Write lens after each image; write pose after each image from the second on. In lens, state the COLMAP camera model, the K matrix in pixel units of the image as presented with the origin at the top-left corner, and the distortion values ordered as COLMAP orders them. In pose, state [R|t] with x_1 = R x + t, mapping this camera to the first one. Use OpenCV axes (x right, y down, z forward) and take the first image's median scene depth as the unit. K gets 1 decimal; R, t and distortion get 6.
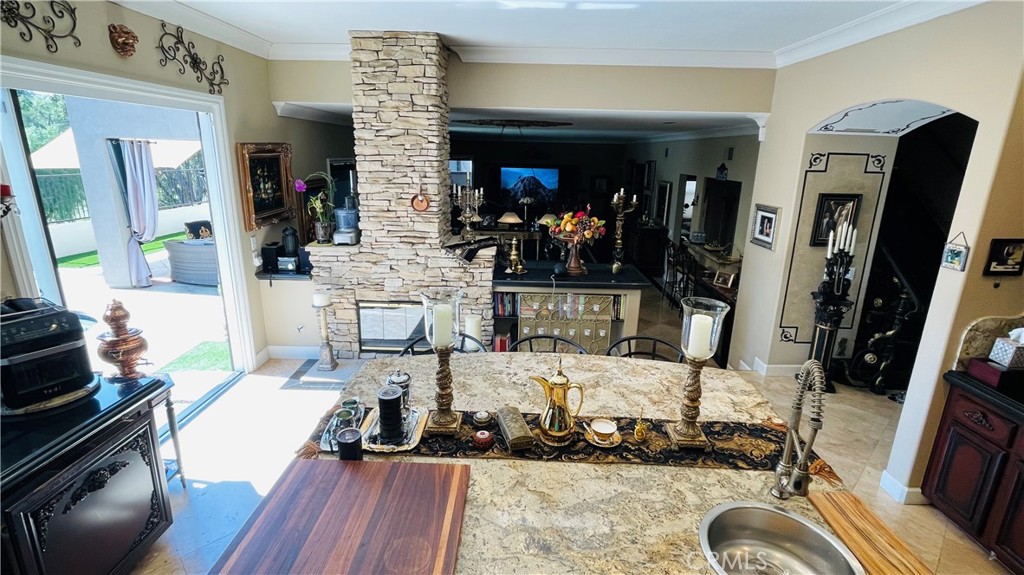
lens RADIAL K [[492.4, 0, 512.0], [0, 492.4, 287.5], [0, 0, 1]] dist [0.000142, 0.000178]
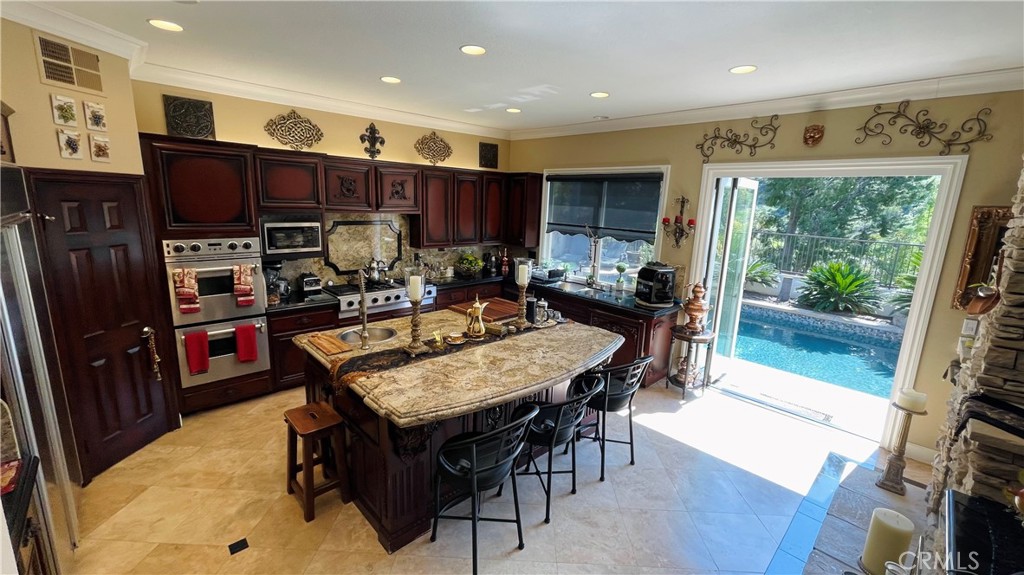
lens RADIAL K [[414.6, 0, 509.4], [0, 414.6, 284.8], [0, 0, 1]] dist [0.001085, -0.000266]
pose [[-0.714187, 0.093169, -0.693726, 0.699866], [-0.236480, 0.900708, 0.364421, -0.318614], [0.658797, 0.424317, -0.621241, 1.282903]]
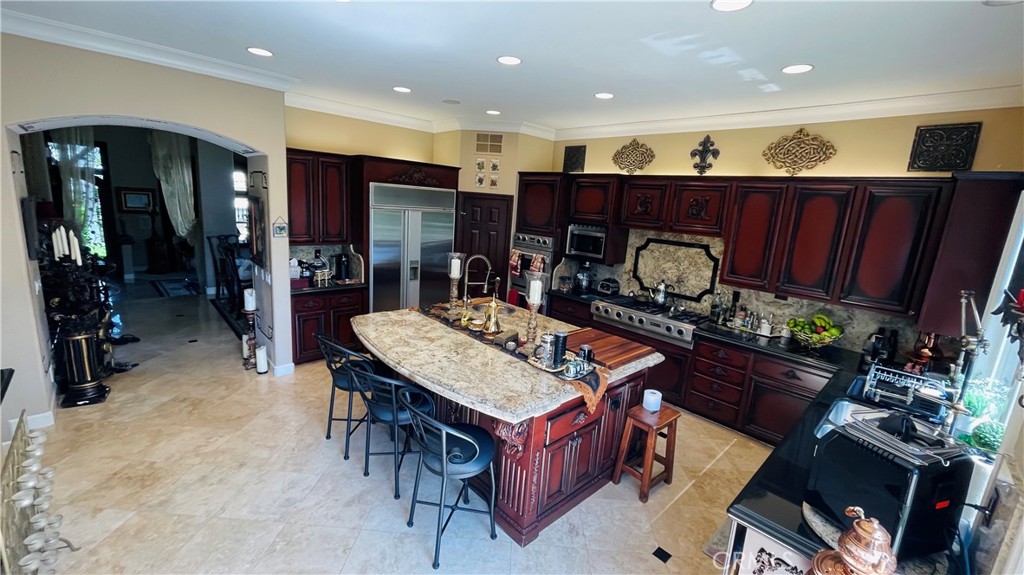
lens RADIAL K [[414.6, 0, 509.4], [0, 414.6, 284.8], [0, 0, 1]] dist [0.001085, -0.000266]
pose [[-0.695197, -0.212654, 0.686644, -0.770959], [0.109729, 0.912648, 0.393743, -0.339210], [-0.710395, 0.349074, -0.611136, 1.209665]]
